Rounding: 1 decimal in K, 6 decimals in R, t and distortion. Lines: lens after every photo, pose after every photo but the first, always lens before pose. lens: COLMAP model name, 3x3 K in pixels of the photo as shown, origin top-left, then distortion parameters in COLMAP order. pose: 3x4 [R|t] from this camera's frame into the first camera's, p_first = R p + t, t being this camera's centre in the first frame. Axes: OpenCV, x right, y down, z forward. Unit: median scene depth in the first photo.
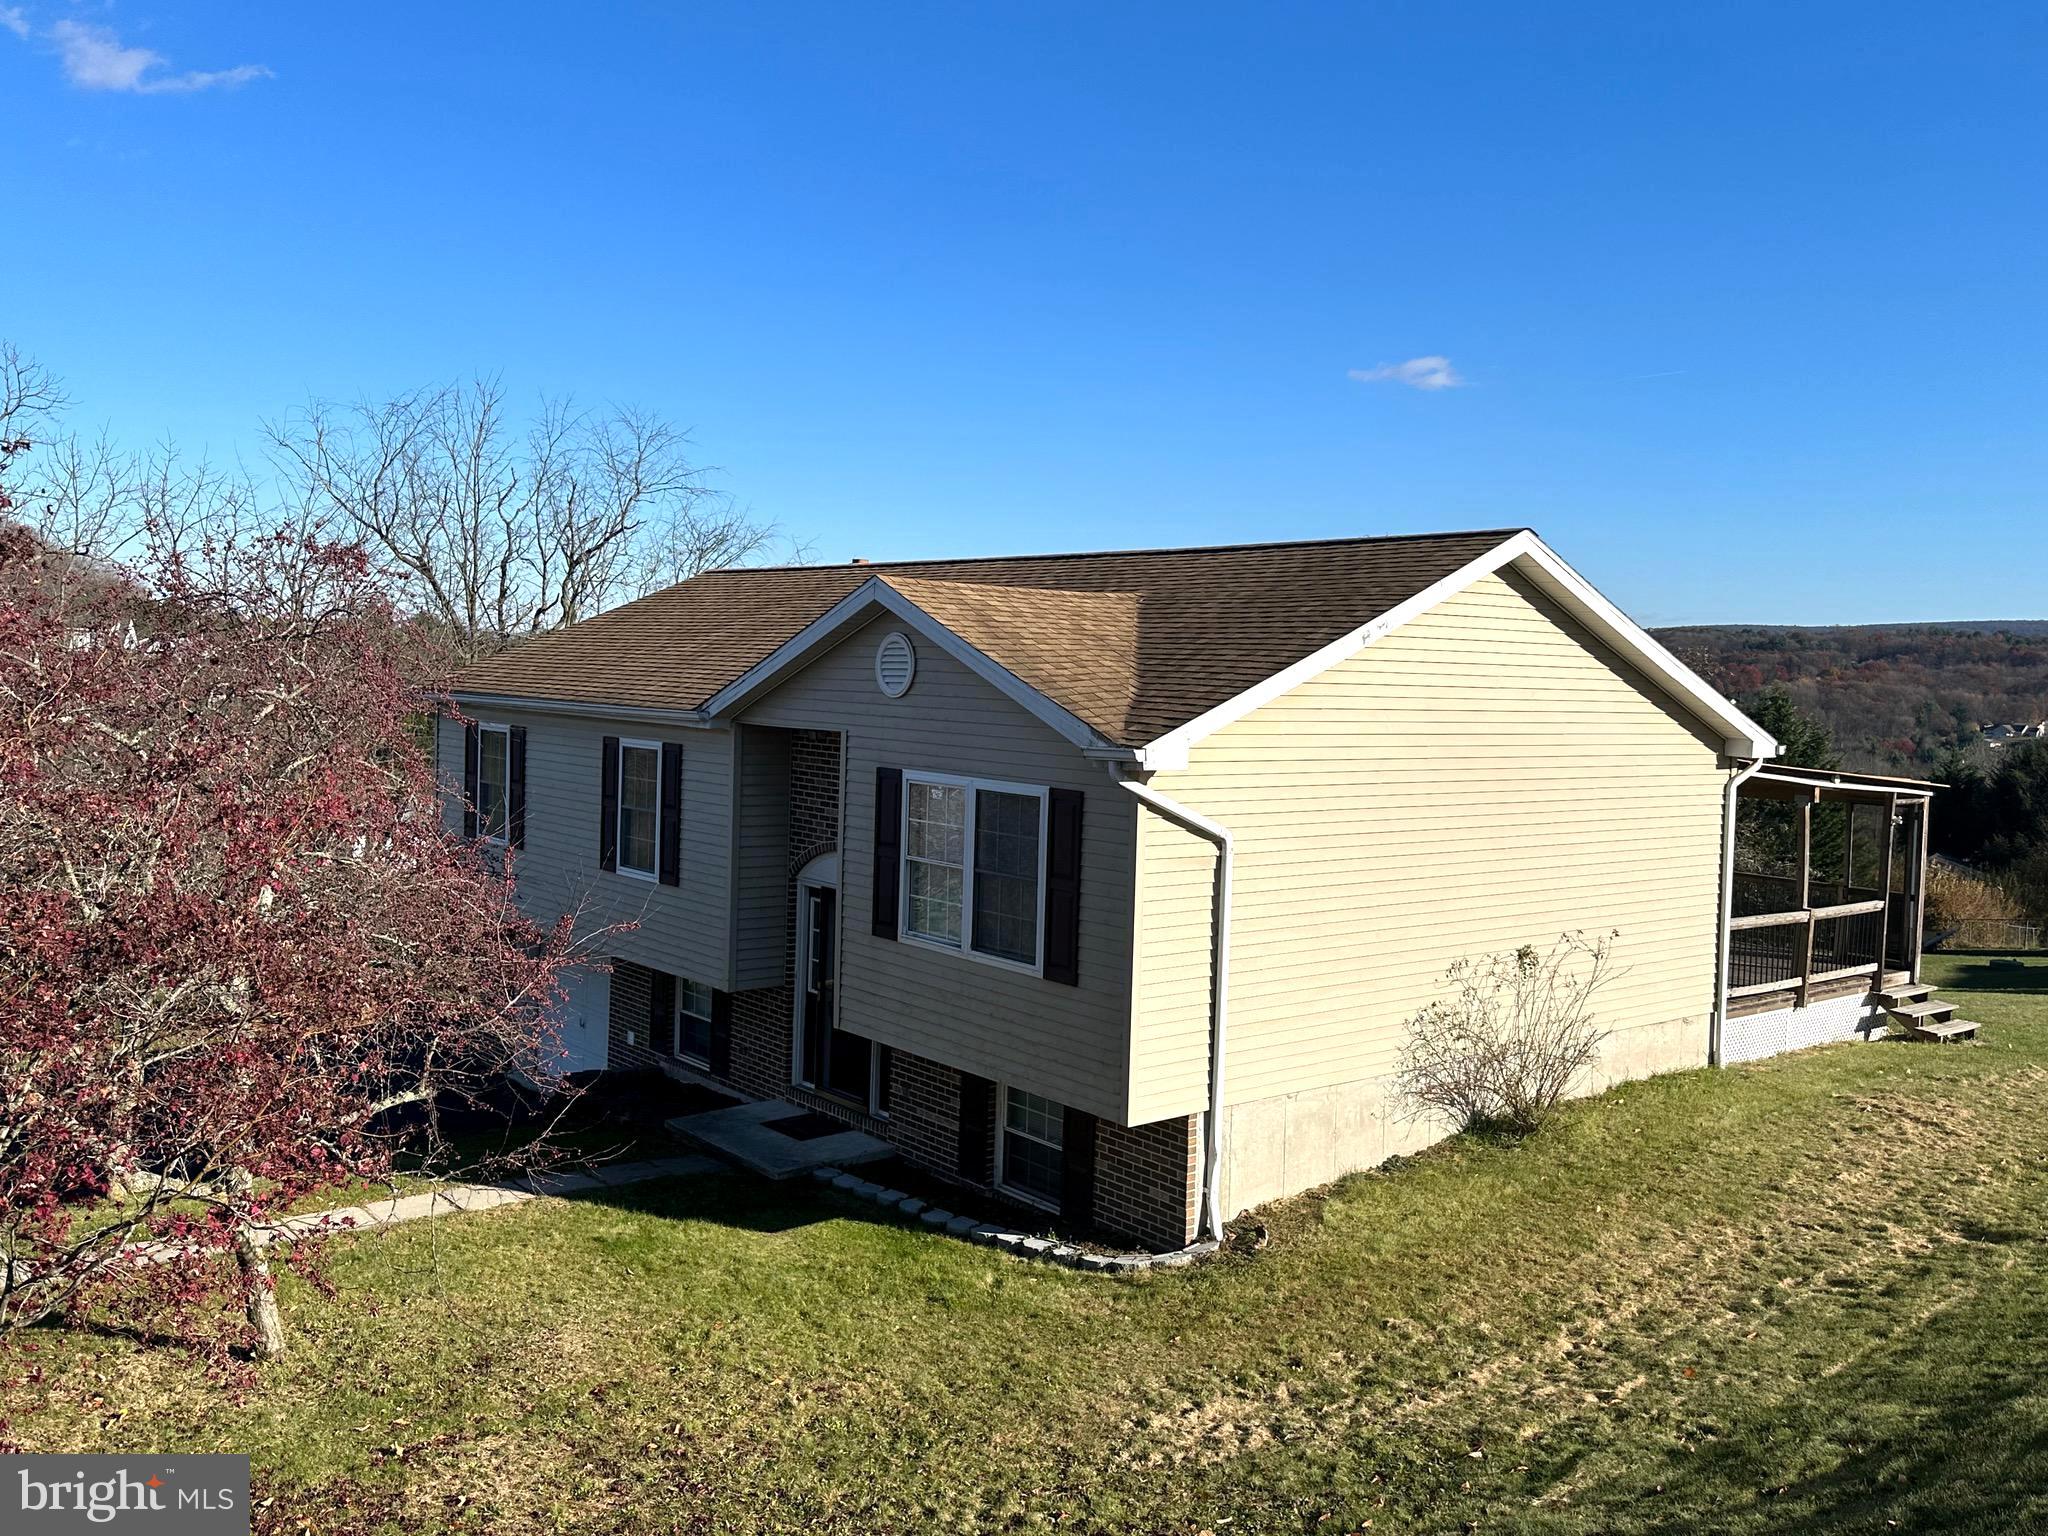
lens RADIAL K [[1683.9, 0, 1028.4], [0, 1683.9, 715.7], [0, 0, 1]] dist [0.119451, -0.193738]
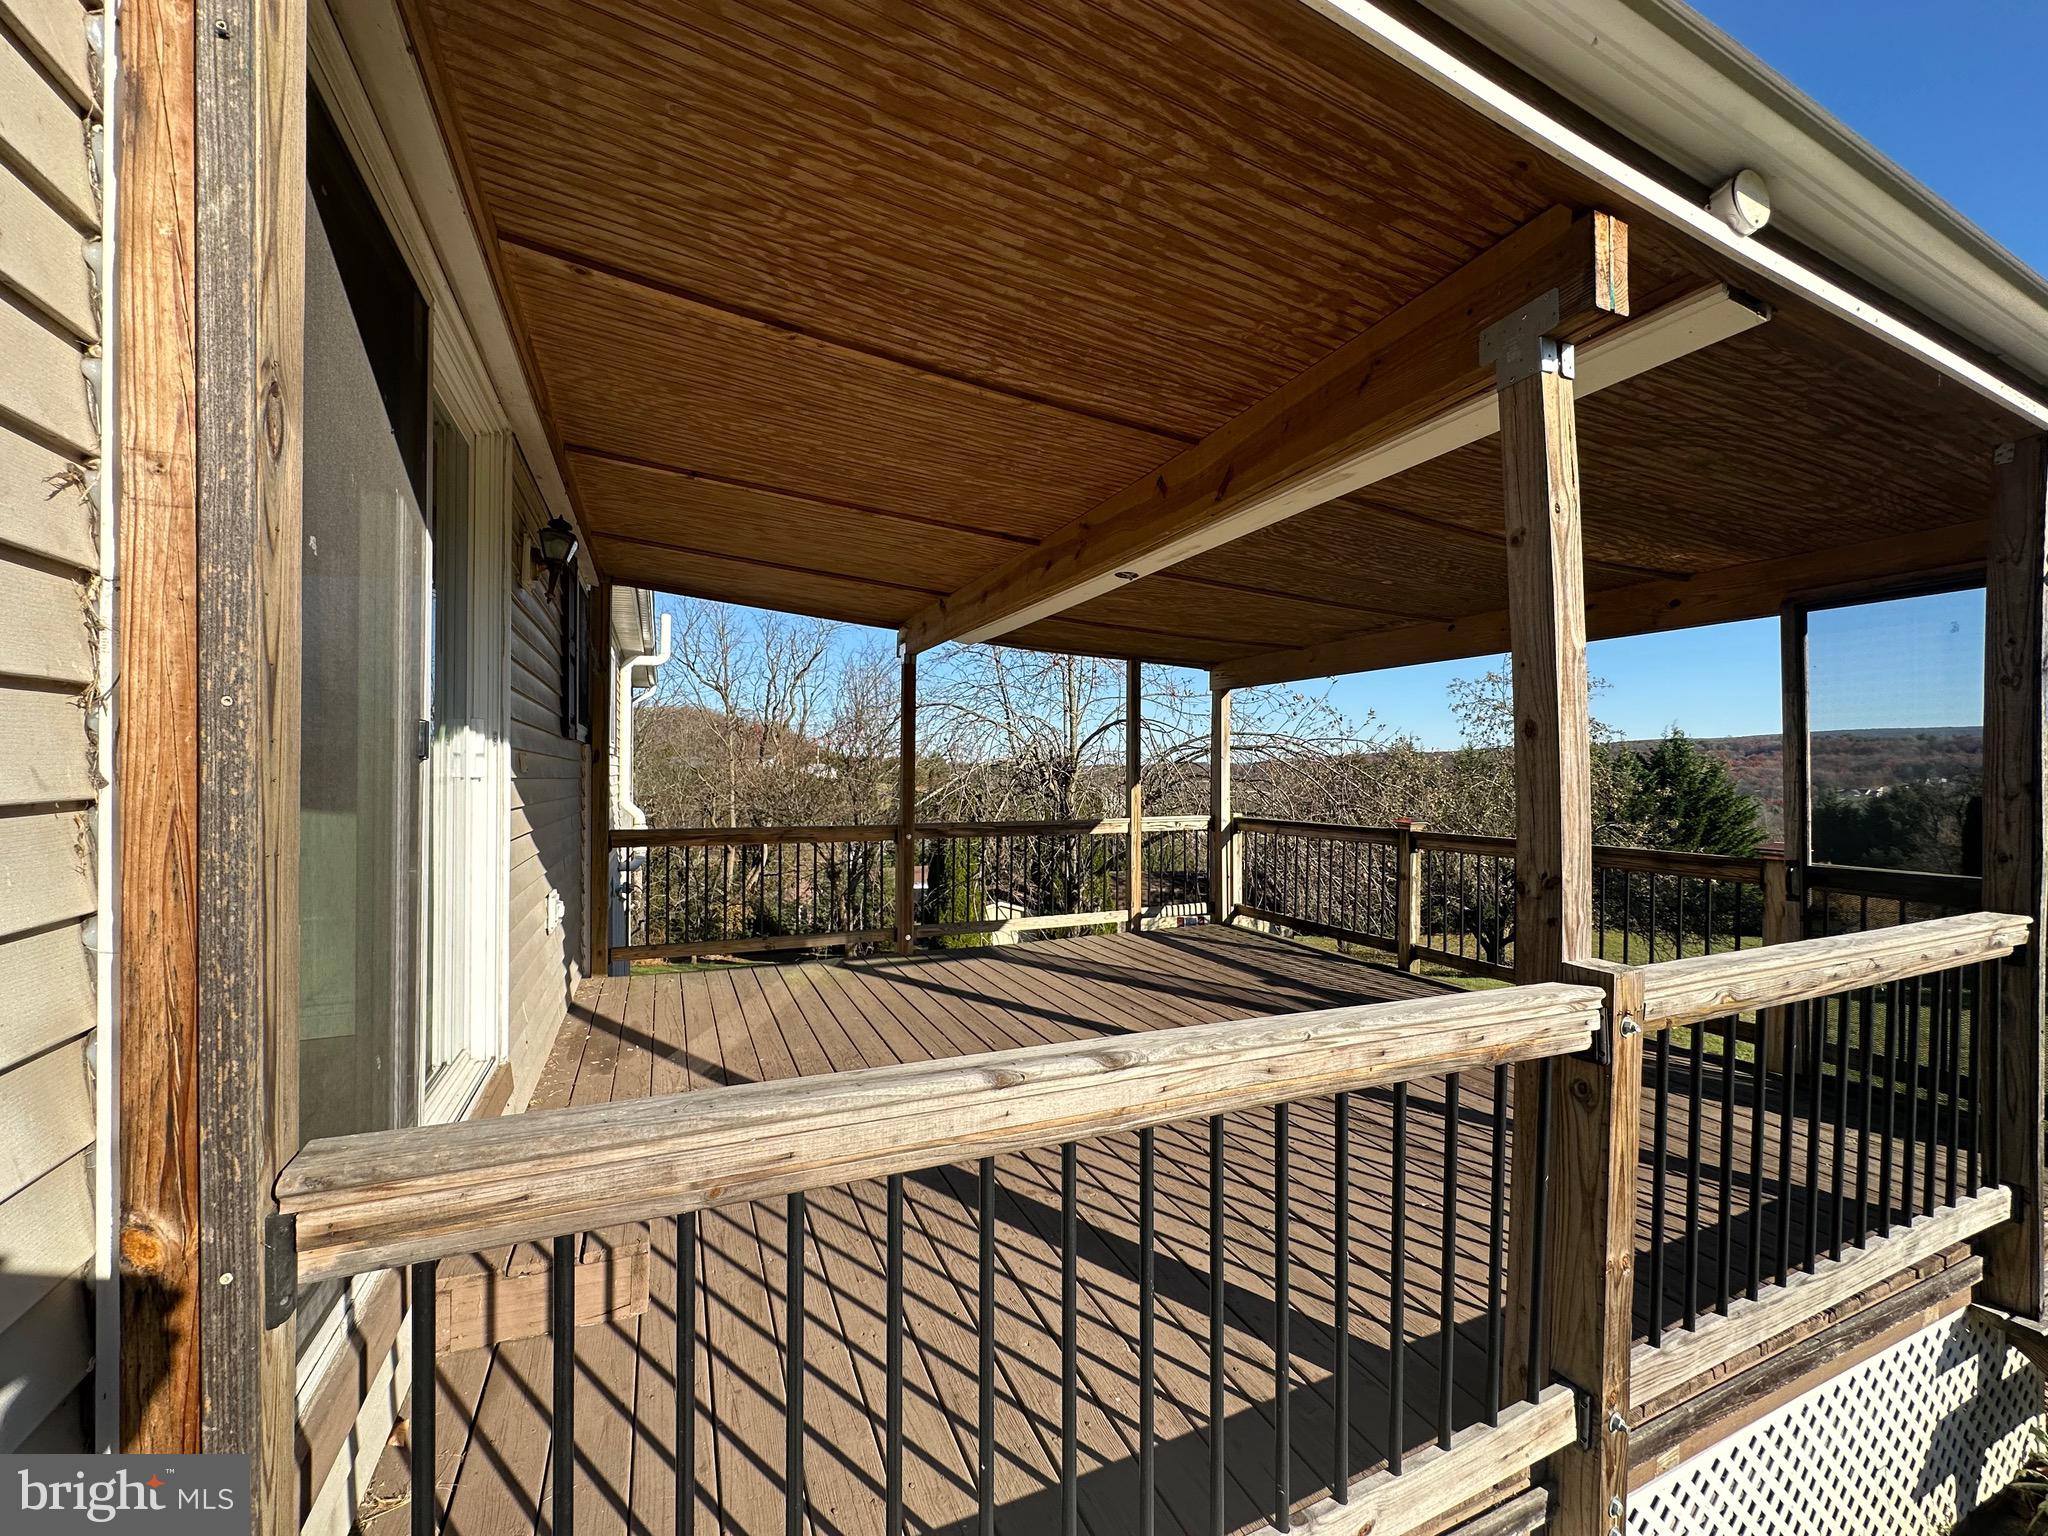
lens RADIAL K [[814.8, 0, 1021.1], [0, 814.8, 768.7], [0, 0, 1]] dist [-0.000439, -0.000336]
pose [[0.961547, -0.034066, -0.272519, 0.423276], [0.022929, 0.998771, -0.043946, 0.095412], [0.273681, 0.036008, 0.961146, 0.906685]]
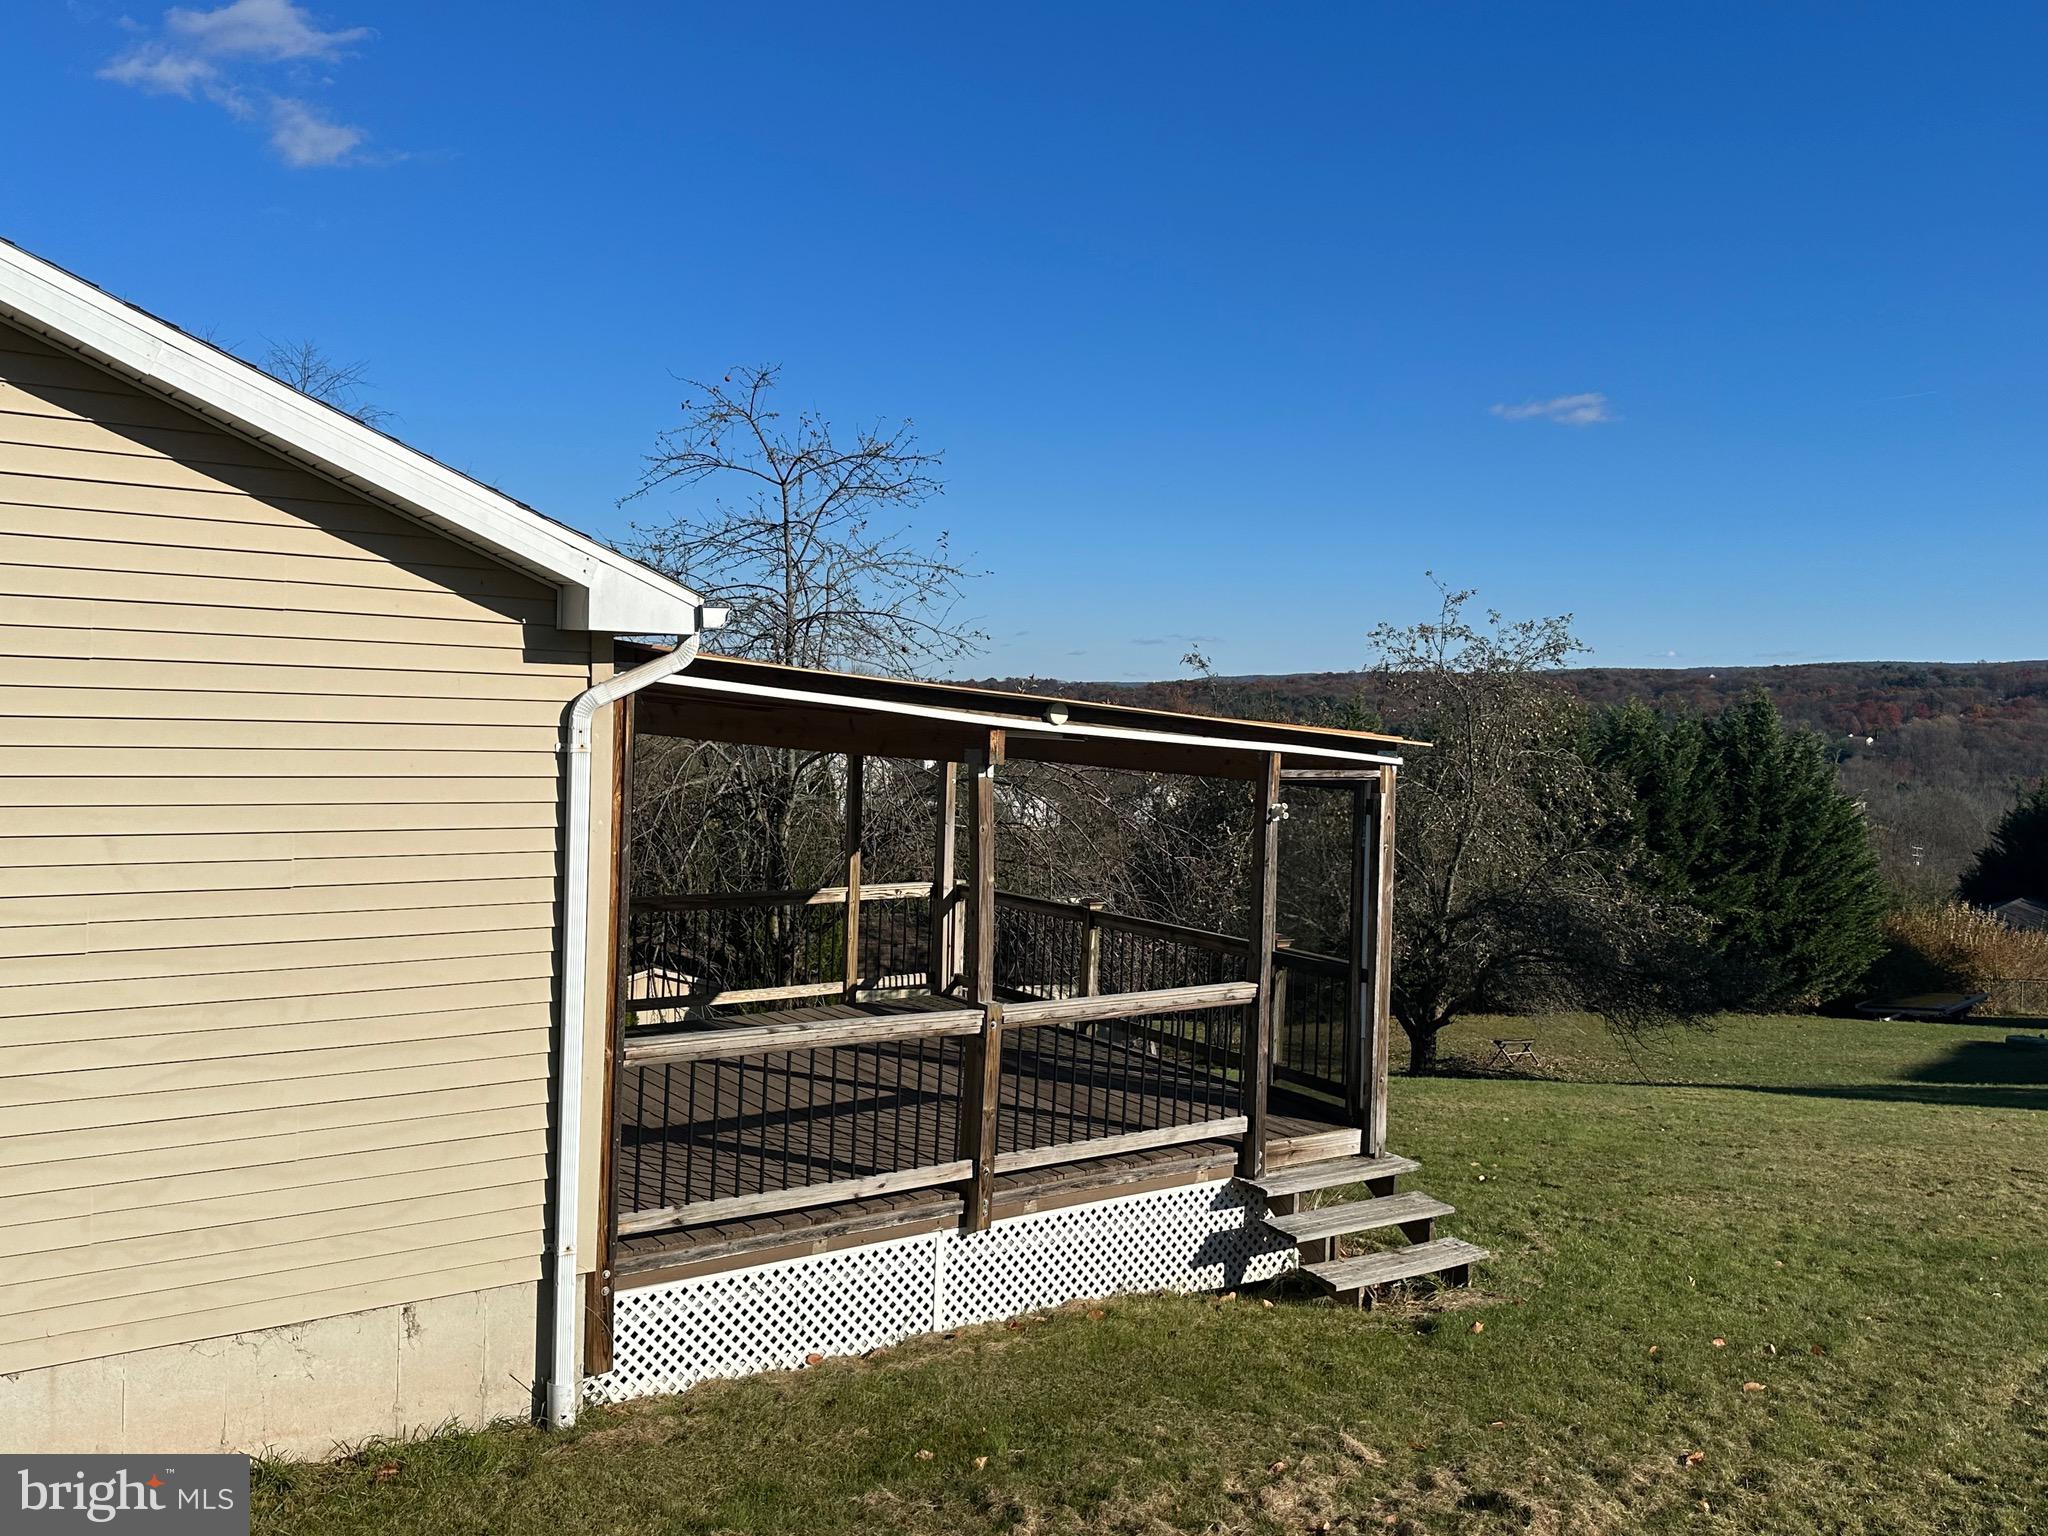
lens RADIAL K [[1683.9, 0, 1028.4], [0, 1683.9, 715.7], [0, 0, 1]] dist [0.119451, -0.193738]
pose [[0.997626, -0.002364, -0.068829, 0.495481], [0.000723, 0.999715, -0.023851, 0.048165], [0.068865, 0.023744, 0.997343, 0.559363]]
